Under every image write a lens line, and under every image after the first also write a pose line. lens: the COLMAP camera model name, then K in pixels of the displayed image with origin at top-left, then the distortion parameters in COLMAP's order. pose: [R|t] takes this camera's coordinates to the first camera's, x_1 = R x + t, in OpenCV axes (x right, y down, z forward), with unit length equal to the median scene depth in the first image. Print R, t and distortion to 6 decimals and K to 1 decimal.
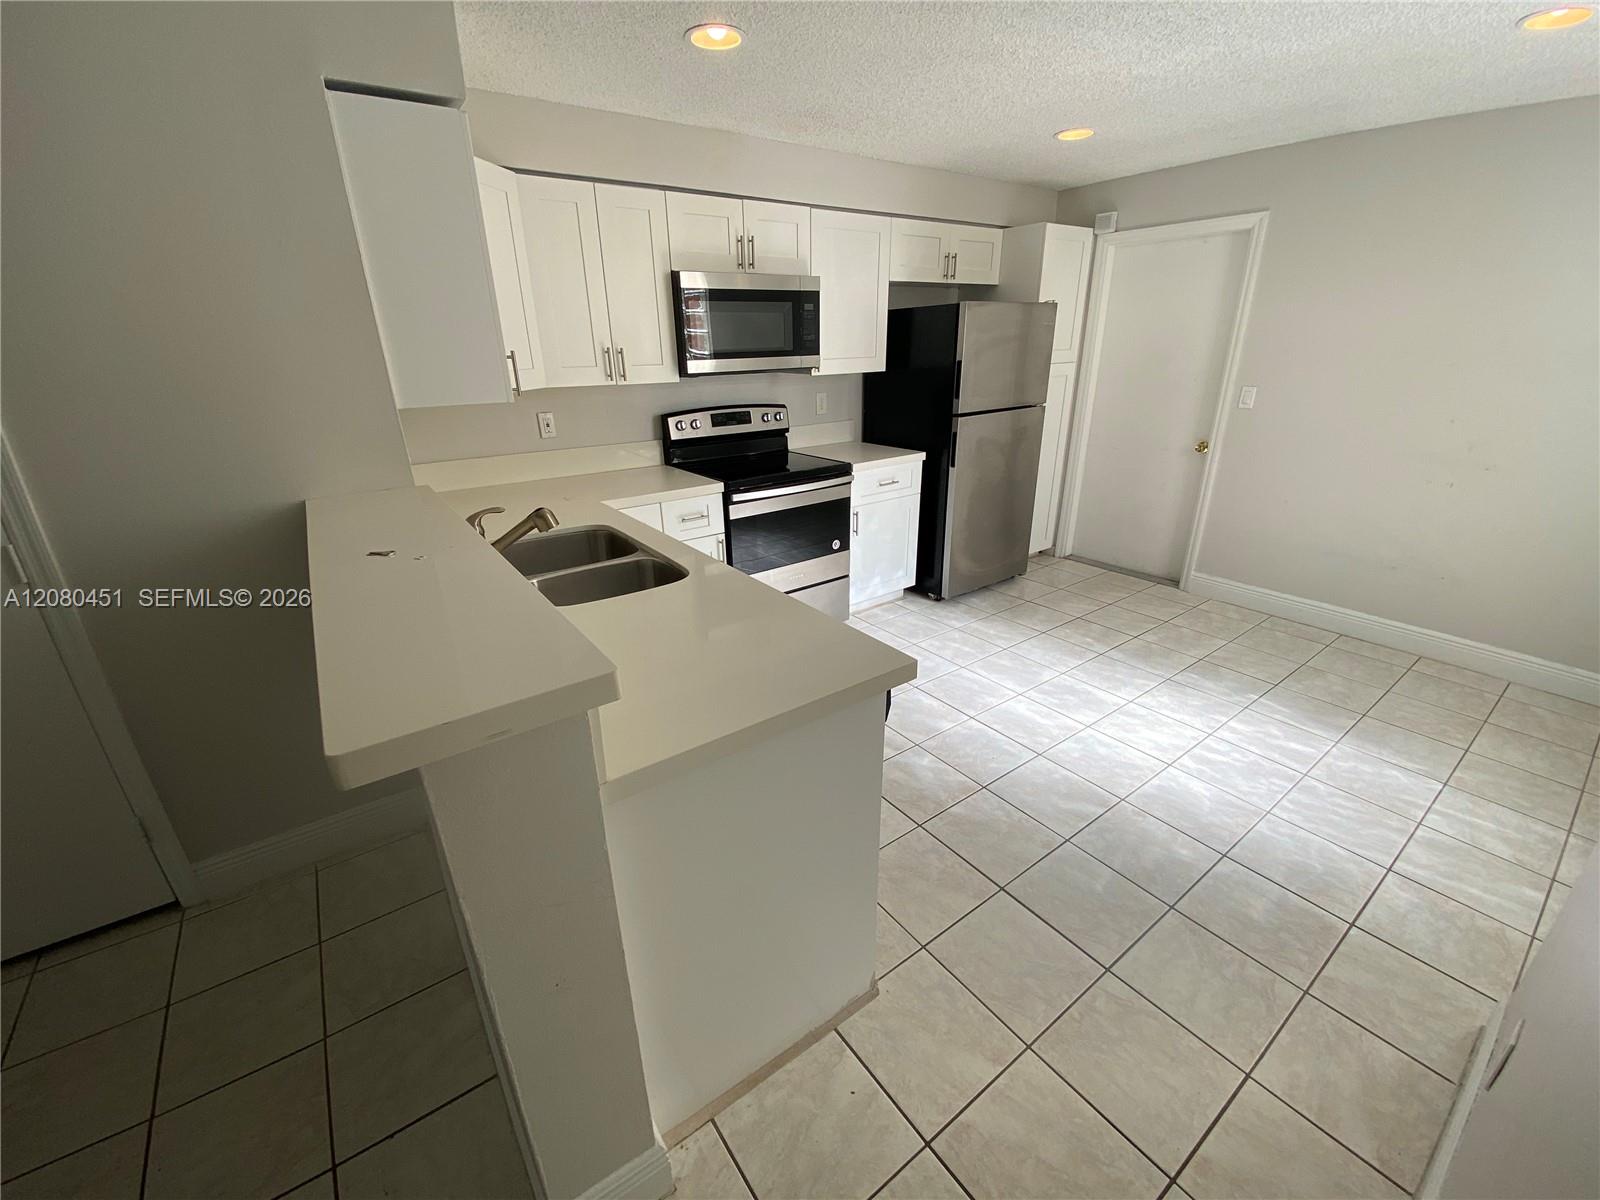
lens RADIAL K [[641.3, 0, 797.4], [0, 641.3, 599.1], [0, 0, 1]] dist [0.029723, -0.024824]
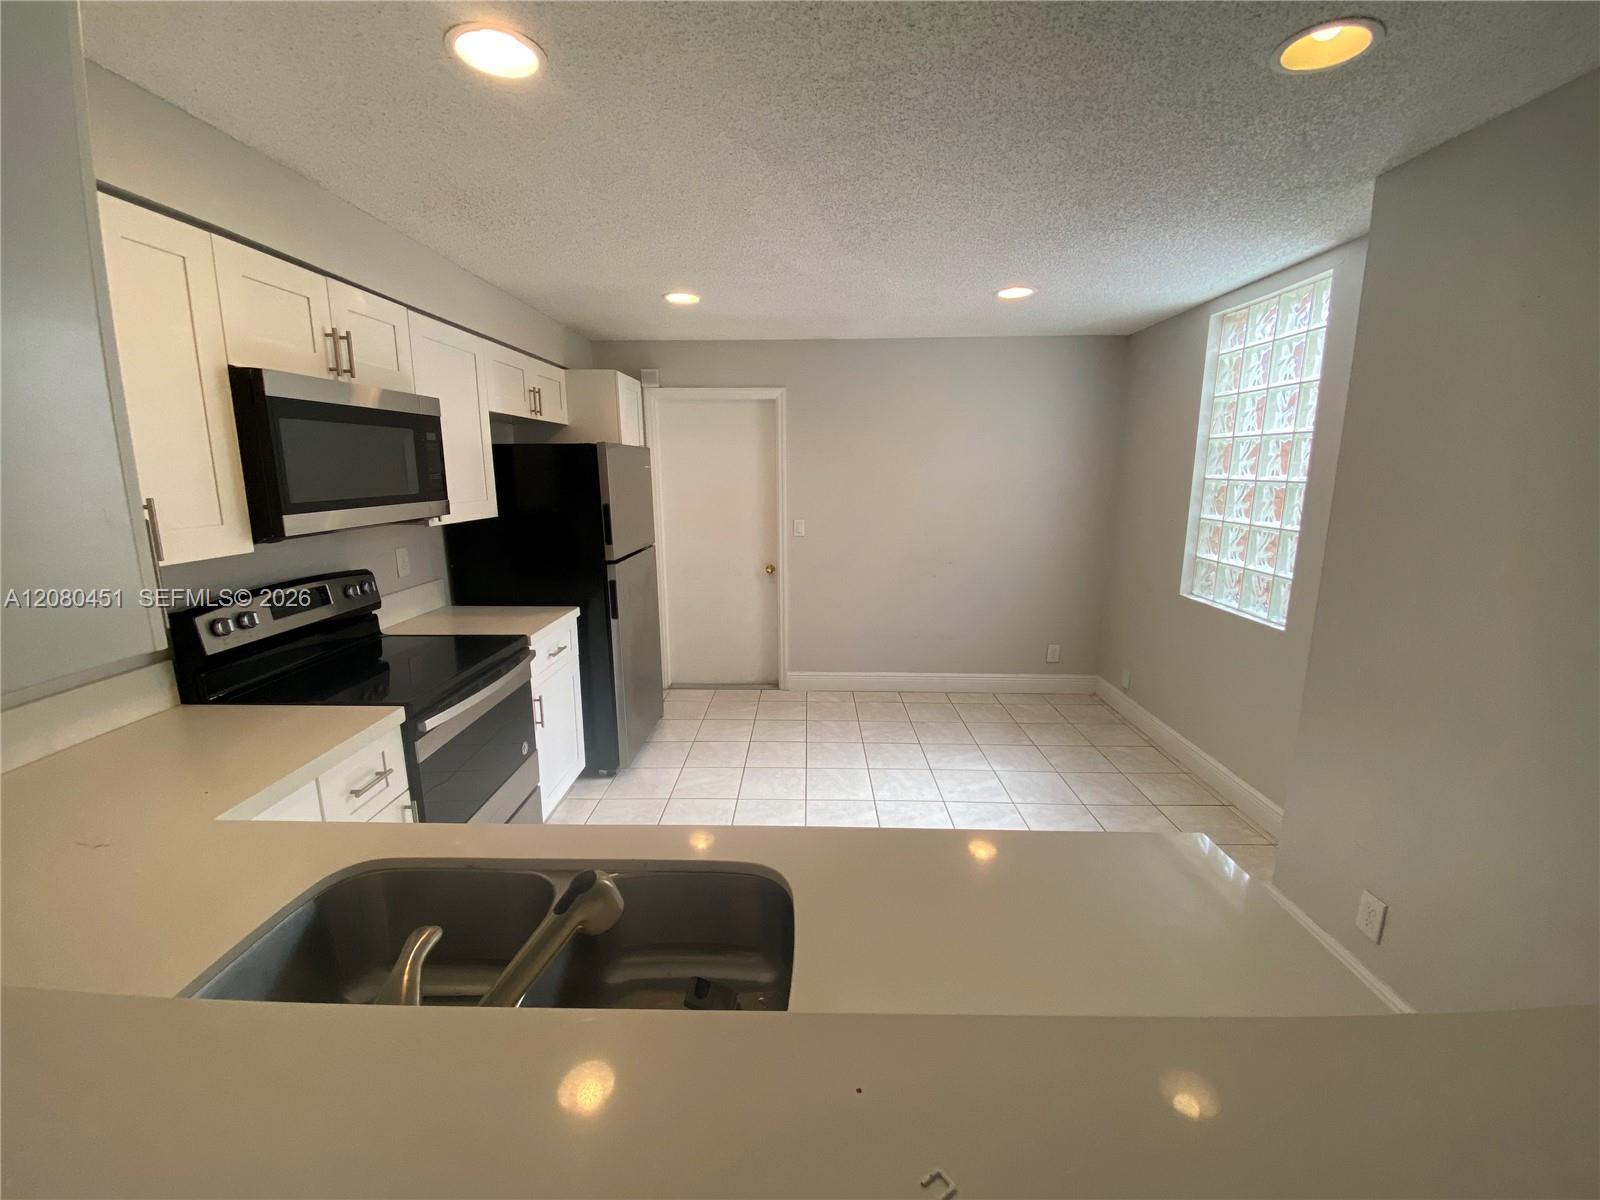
lens RADIAL K [[641.3, 0, 797.4], [0, 641.3, 599.1], [0, 0, 1]] dist [0.029723, -0.024824]
pose [[0.602408, -0.138909, 0.786008, -0.303784], [0.283981, 0.957607, -0.048412, -0.124684], [-0.745962, 0.252375, 0.616318, 0.287907]]
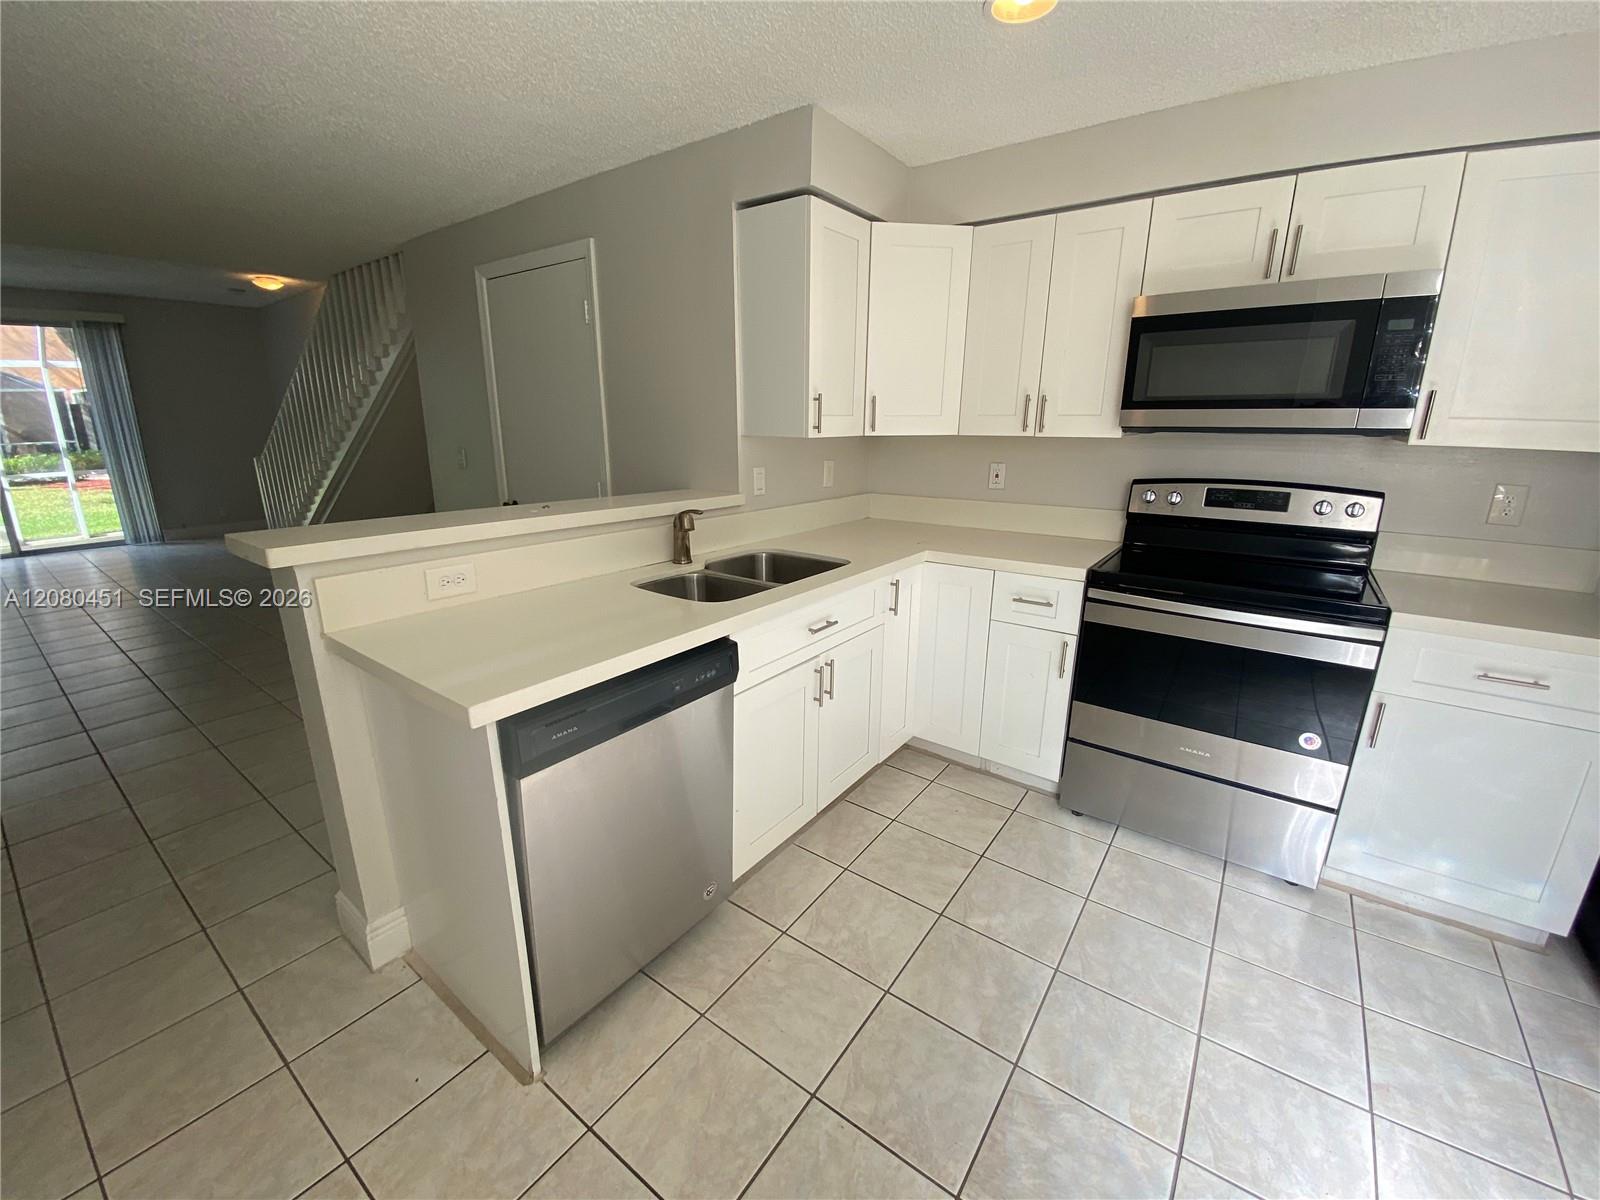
lens RADIAL K [[641.3, 0, 797.4], [0, 641.3, 599.1], [0, 0, 1]] dist [0.029723, -0.024824]
pose [[0.305410, 0.273854, -0.911992, 0.401010], [-0.363256, 0.918830, 0.154260, -0.124488], [0.880210, 0.284175, 0.380099, 0.375784]]
